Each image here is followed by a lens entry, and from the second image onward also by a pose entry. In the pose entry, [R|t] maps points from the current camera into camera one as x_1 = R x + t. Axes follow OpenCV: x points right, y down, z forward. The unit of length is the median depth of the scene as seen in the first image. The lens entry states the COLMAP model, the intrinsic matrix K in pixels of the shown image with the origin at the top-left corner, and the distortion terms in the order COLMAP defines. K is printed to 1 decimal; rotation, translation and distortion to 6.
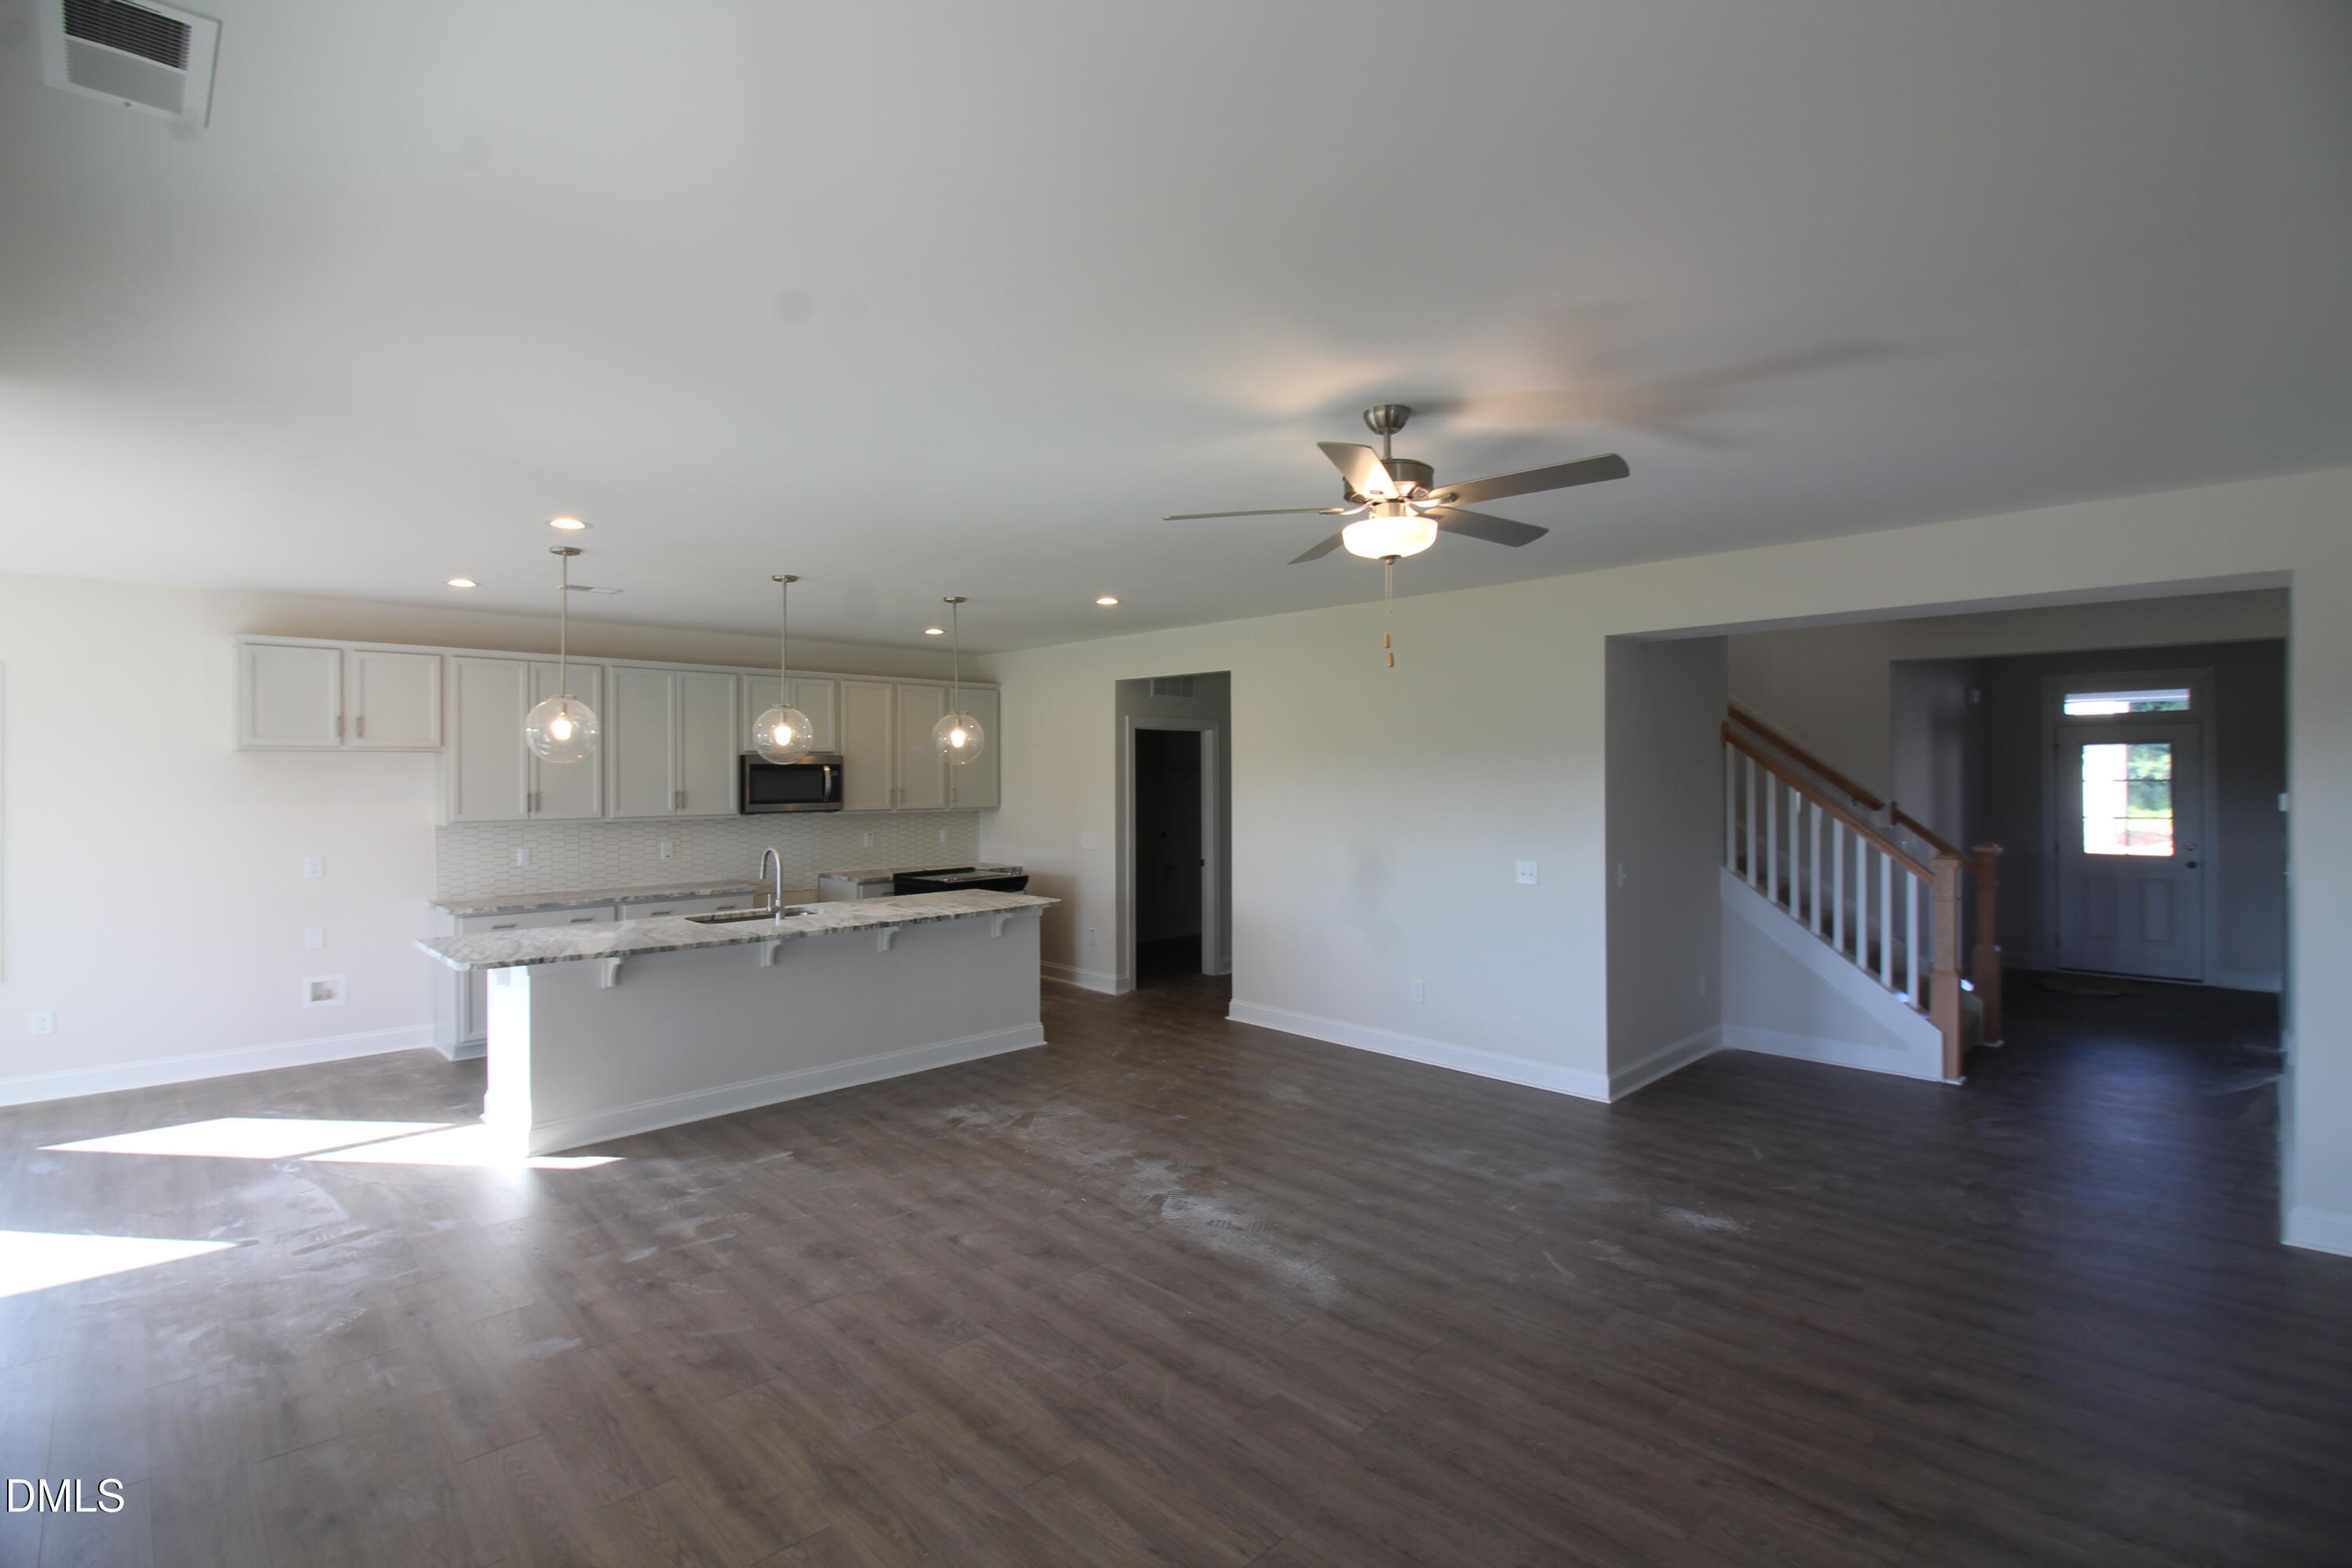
lens RADIAL K [[1082.5, 0, 1164.4], [0, 1082.5, 781.1], [0, 0, 1]] dist [-0.002327, -0.003609]
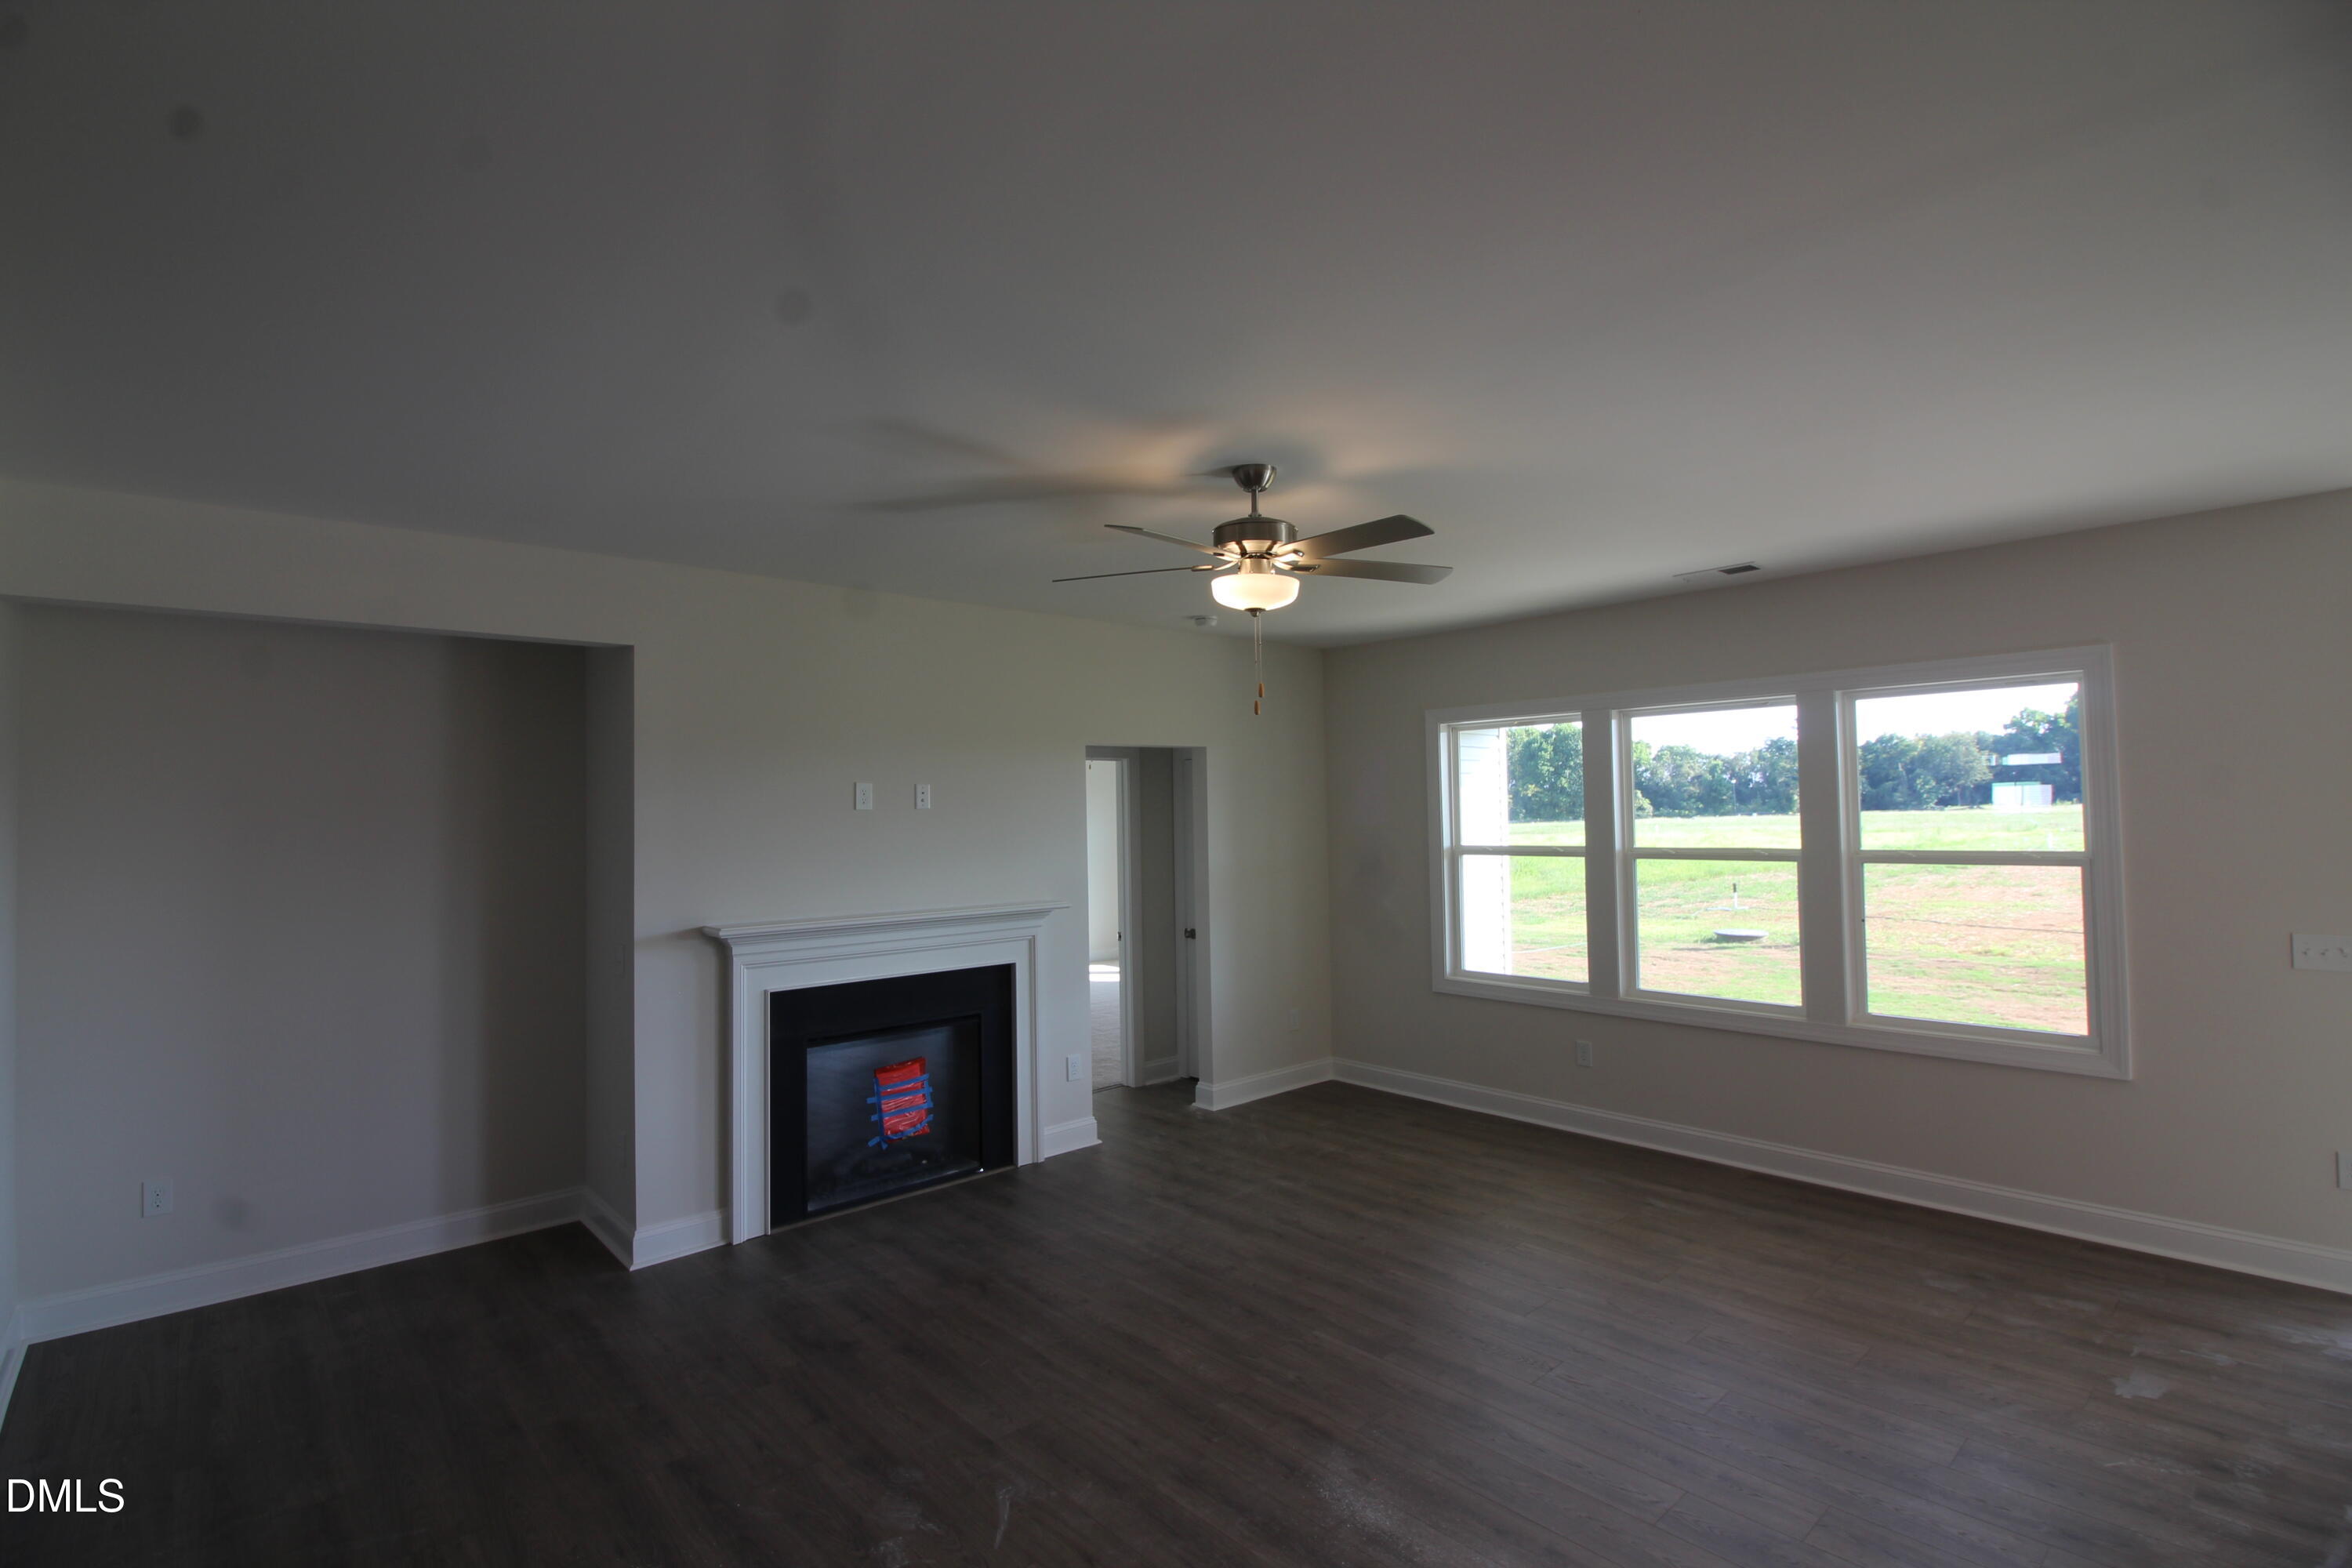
lens RADIAL K [[1082.5, 0, 1185.4], [0, 1082.5, 791.9], [0, 0, 1]] dist [-0.002327, -0.003609]
pose [[-0.999614, 0.019436, 0.019870, 0.127723], [0.018958, 0.999534, -0.023943, -0.002526], [-0.020326, -0.023557, -0.999516, 0.991978]]
